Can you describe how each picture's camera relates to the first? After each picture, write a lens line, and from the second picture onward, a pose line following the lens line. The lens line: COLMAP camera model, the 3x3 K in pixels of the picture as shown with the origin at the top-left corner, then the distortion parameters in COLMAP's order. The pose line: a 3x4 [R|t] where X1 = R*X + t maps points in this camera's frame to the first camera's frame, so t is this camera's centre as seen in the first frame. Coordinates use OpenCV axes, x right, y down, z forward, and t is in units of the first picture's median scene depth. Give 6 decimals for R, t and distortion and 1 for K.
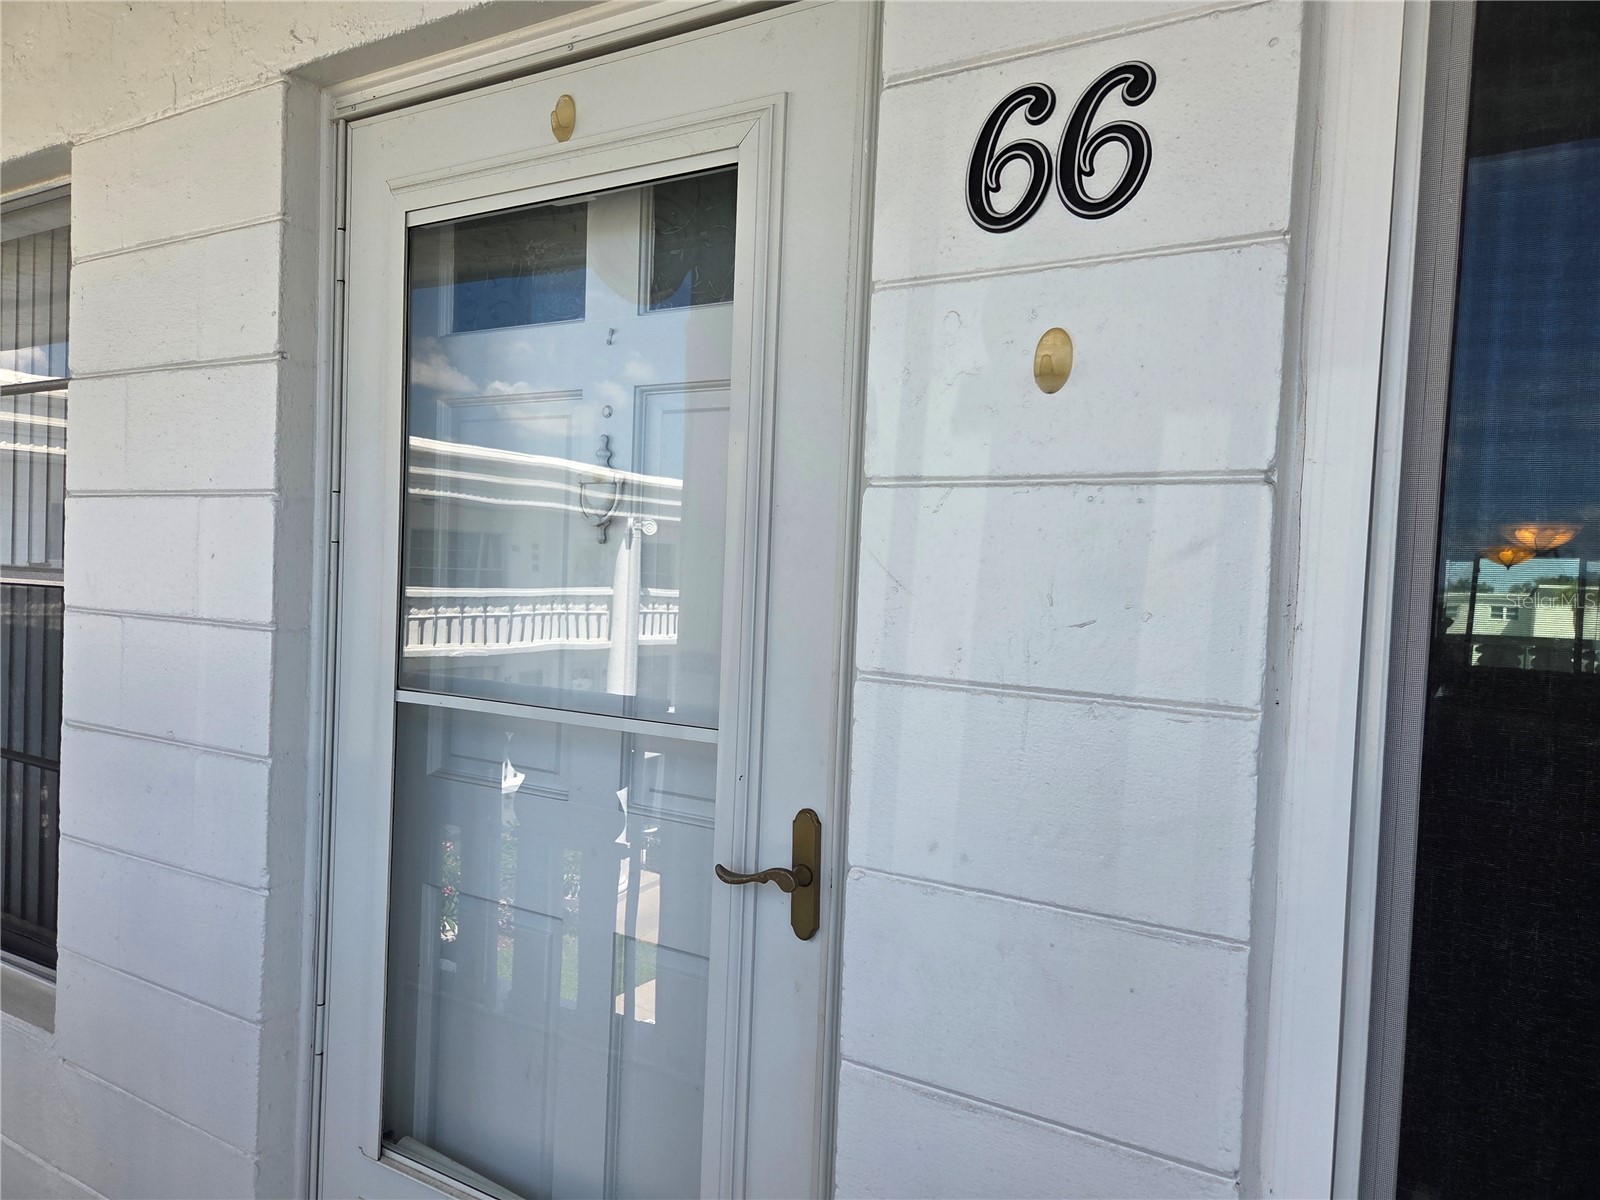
lens RADIAL K [[1109.2, 0, 797.9], [0, 1109.2, 607.2], [0, 0, 1]] dist [0.071678, -0.072108]
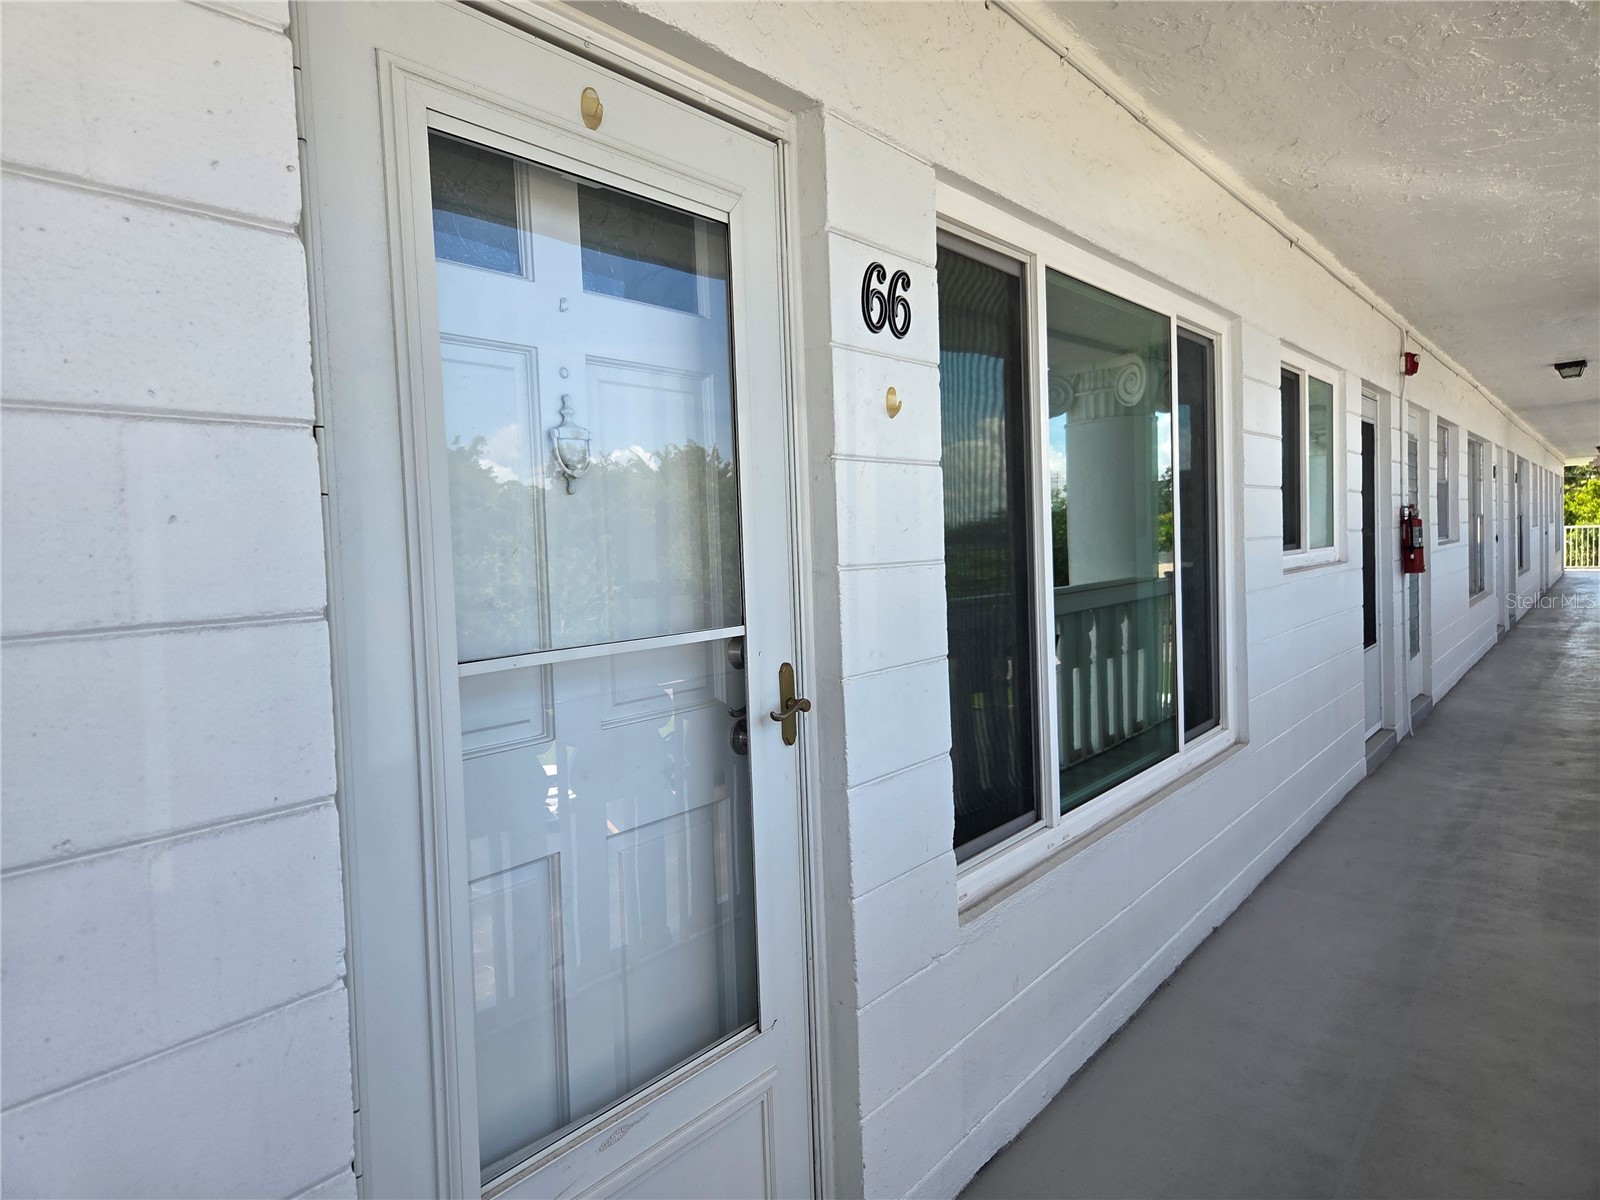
lens RADIAL K [[1071.1, 0, 805.6], [0, 1071.1, 600.0], [0, 0, 1]] dist [0.056282, -0.050496]
pose [[0.084453, -0.093992, 0.991984, -1.105141], [0.075718, 0.993268, 0.087667, -0.027501], [-0.993546, 0.067707, 0.091002, 0.621070]]
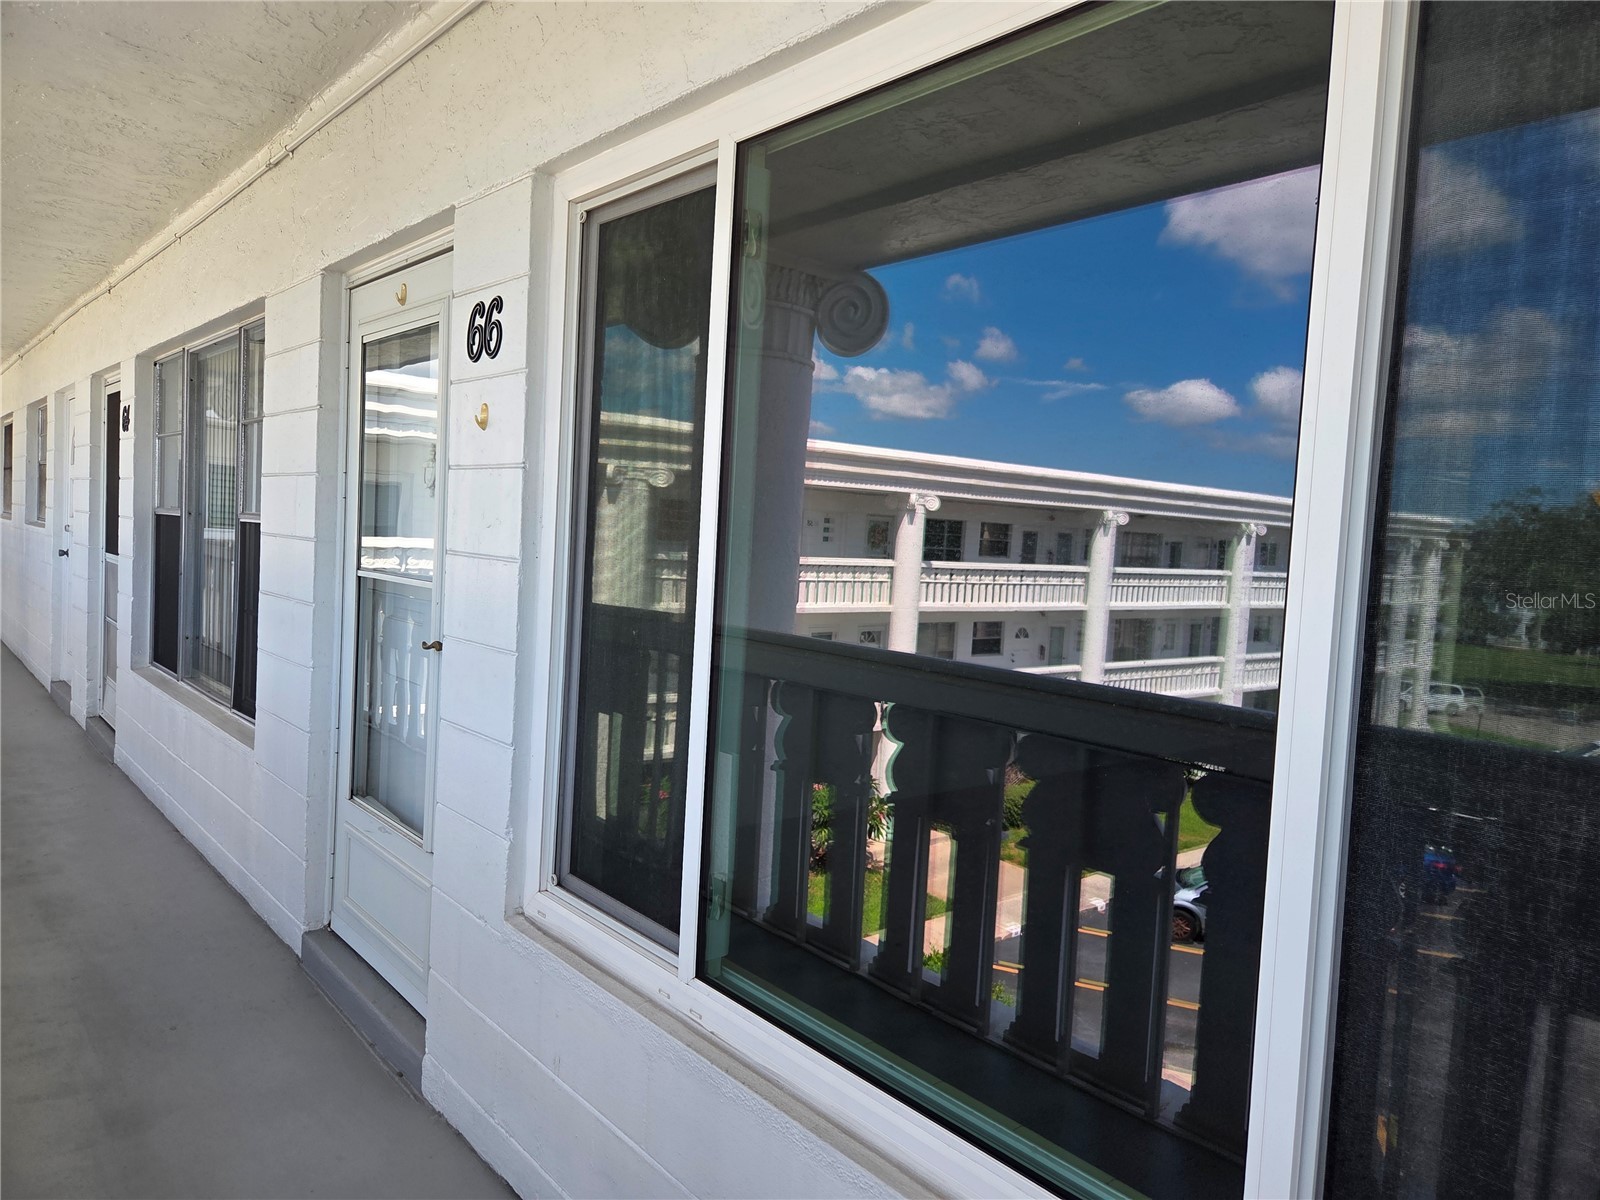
lens RADIAL K [[1095.2, 0, 793.3], [0, 1095.2, 591.6], [0, 0, 1]] dist [0.066419, -0.062516]
pose [[0.949314, 0.024823, -0.313346, 0.998572], [-0.022524, 0.999686, 0.010955, 0.070841], [0.313520, -0.003342, 0.949576, -0.646196]]
